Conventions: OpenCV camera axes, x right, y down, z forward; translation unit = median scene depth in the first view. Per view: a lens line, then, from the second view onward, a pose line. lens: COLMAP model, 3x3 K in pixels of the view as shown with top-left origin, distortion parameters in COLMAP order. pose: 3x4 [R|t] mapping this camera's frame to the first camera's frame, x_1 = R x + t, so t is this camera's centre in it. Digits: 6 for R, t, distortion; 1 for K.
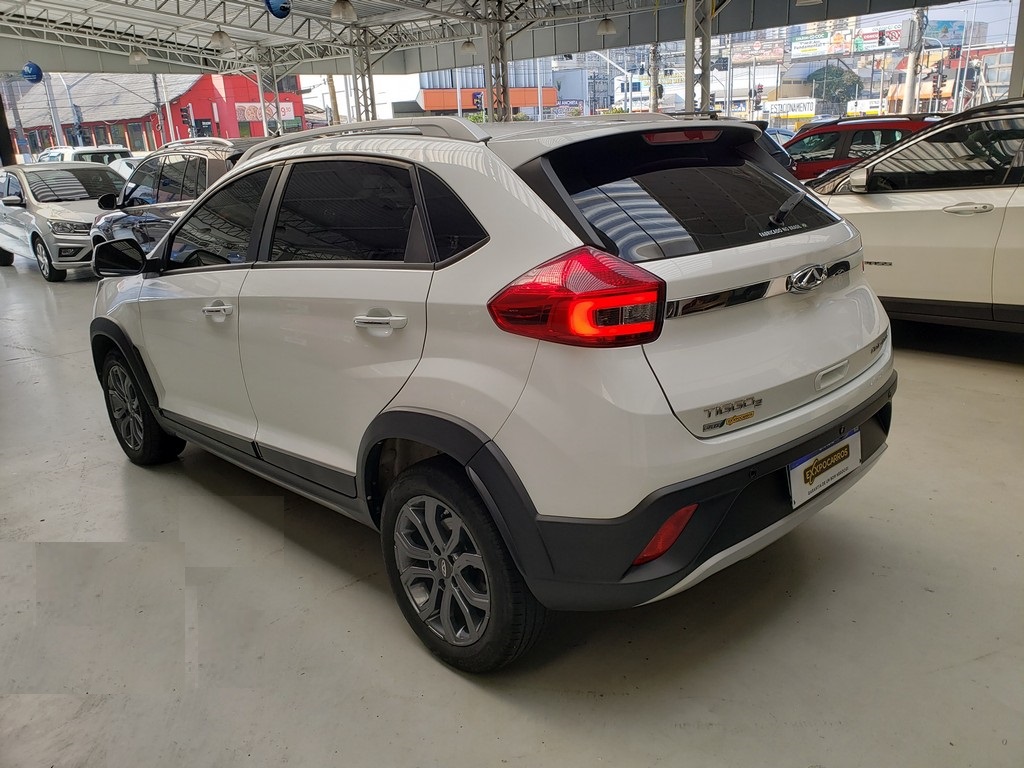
lens RADIAL K [[790.3, 0, 515.7], [0, 790.3, 383.6], [0, 0, 1]] dist [0.032974, -0.006861]
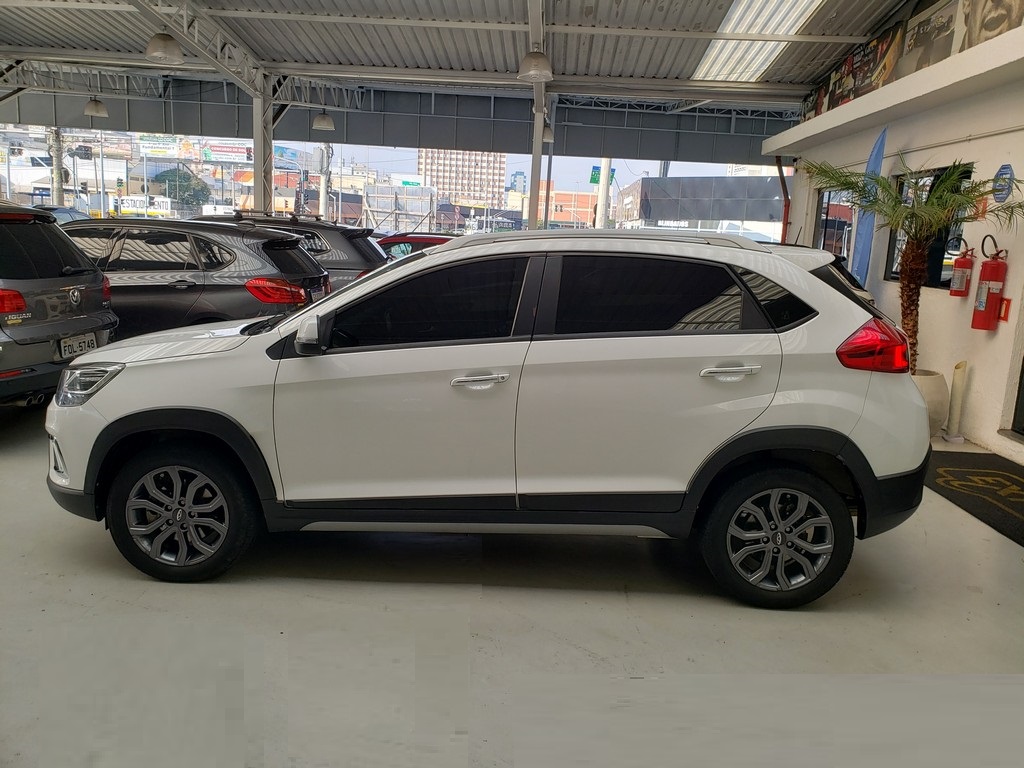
lens RADIAL K [[790.3, 0, 517.2], [0, 790.3, 381.3], [0, 0, 1]] dist [0.032974, -0.006861]
pose [[0.726693, -0.044743, 0.685504, -0.102854], [0.127632, 0.989296, -0.070729, -0.000598], [-0.675002, 0.138891, 0.724626, 0.016887]]
